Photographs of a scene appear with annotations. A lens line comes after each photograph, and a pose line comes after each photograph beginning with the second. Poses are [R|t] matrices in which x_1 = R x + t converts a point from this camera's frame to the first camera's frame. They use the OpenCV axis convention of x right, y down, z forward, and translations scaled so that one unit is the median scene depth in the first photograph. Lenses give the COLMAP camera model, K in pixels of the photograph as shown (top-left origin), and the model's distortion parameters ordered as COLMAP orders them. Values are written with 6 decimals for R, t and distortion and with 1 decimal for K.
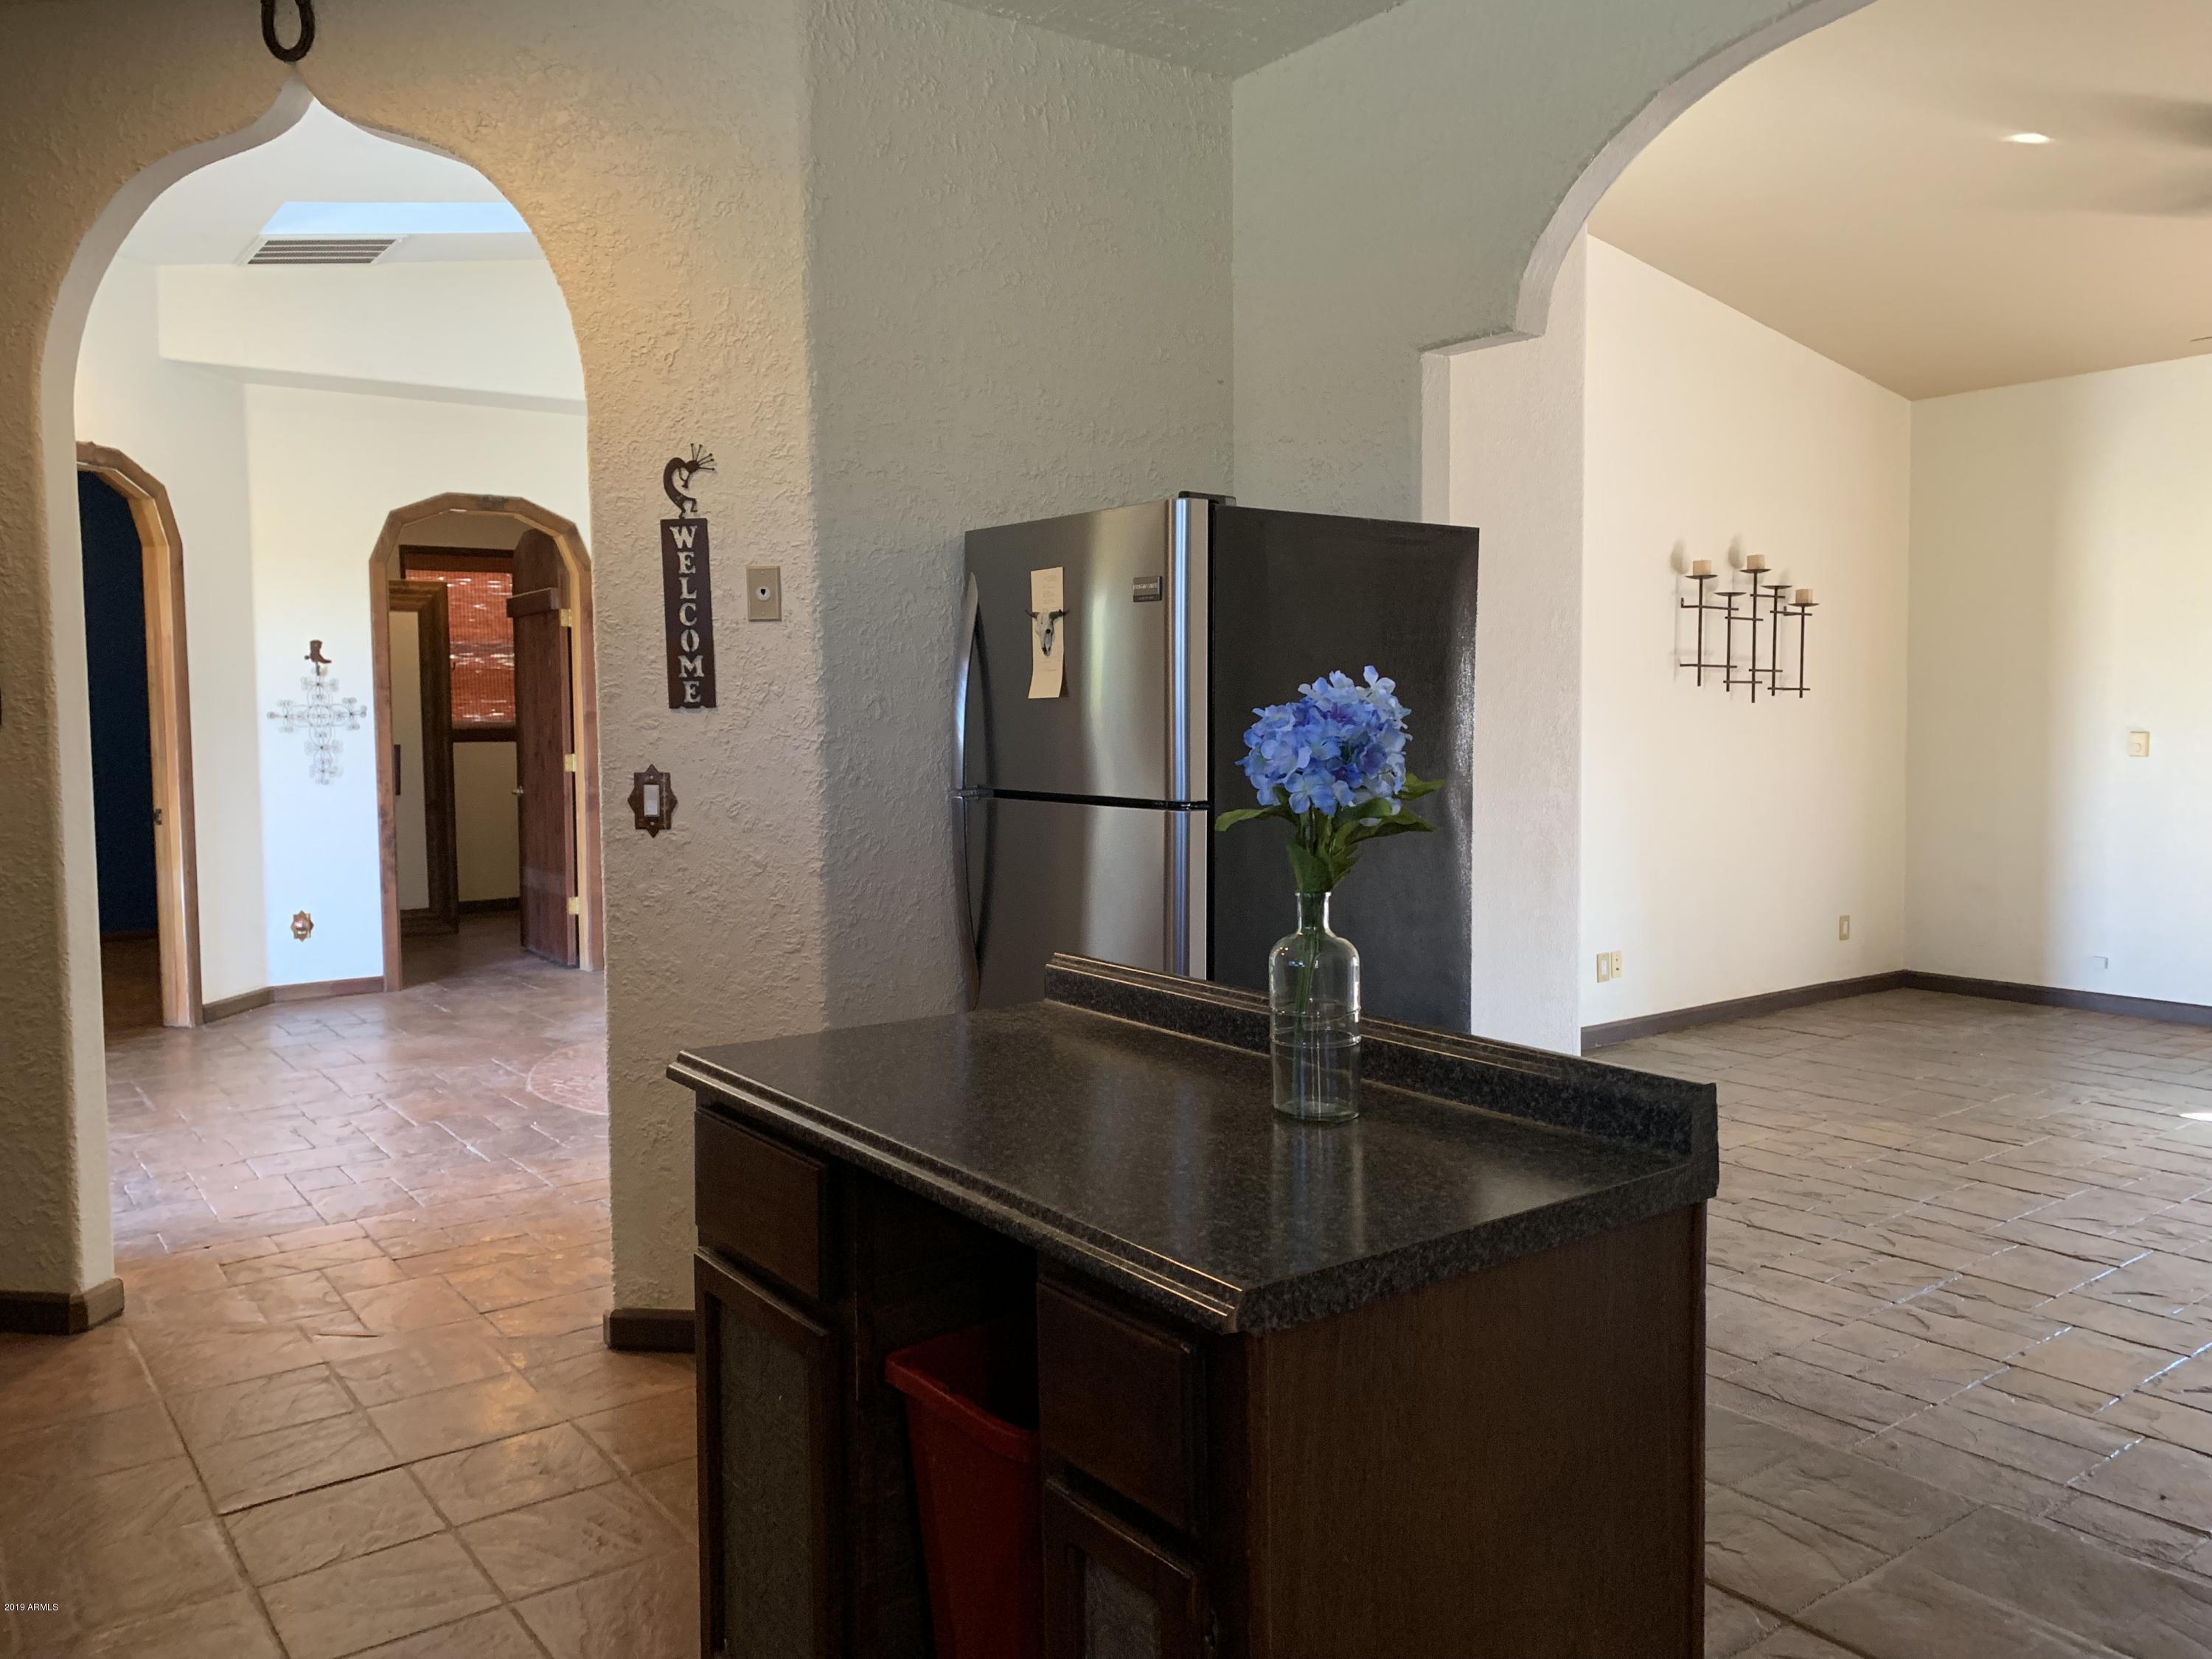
lens RADIAL K [[1678.1, 0, 1106.0], [0, 1678.1, 829.5], [0, 0, 1]] dist [0.004999, 0.003038]
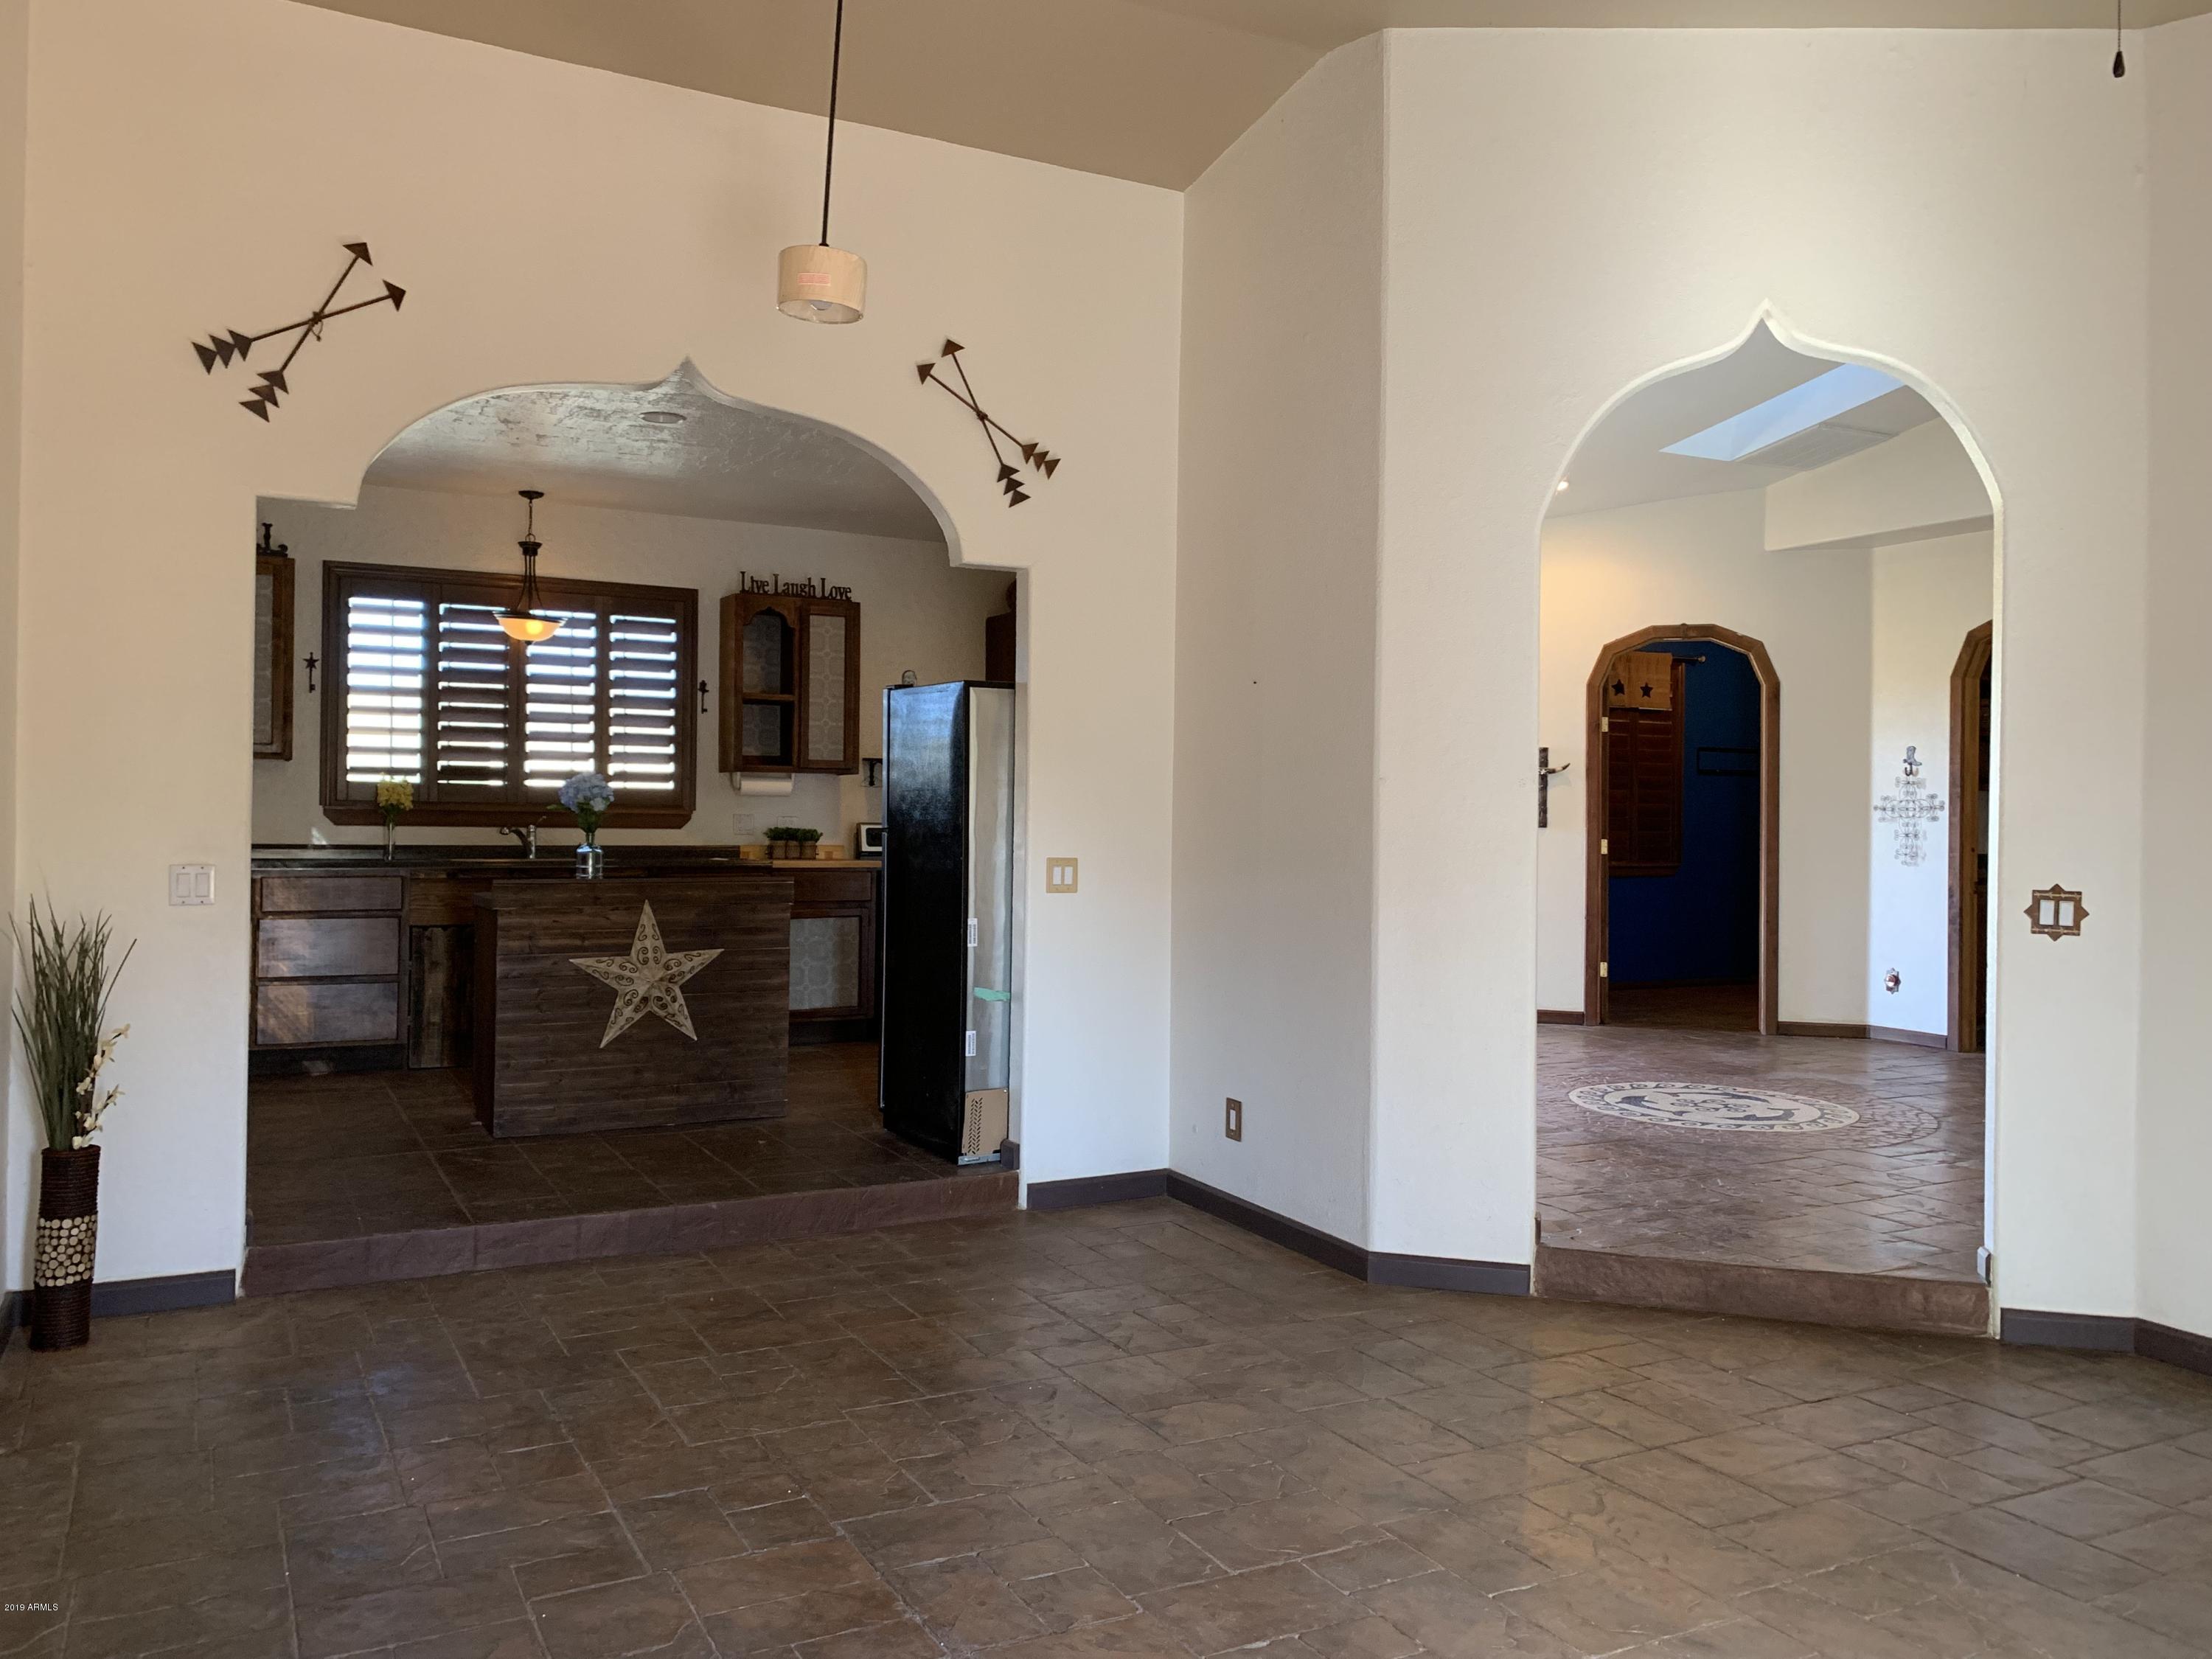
lens RADIAL K [[1678.1, 0, 1106.0], [0, 1678.1, 829.5], [0, 0, 1]] dist [0.004999, 0.003038]
pose [[-0.156599, 0.004186, -0.987653, 0.817465], [-0.094710, 0.995319, 0.019235, -0.021586], [0.983111, 0.096553, -0.155469, 0.623825]]
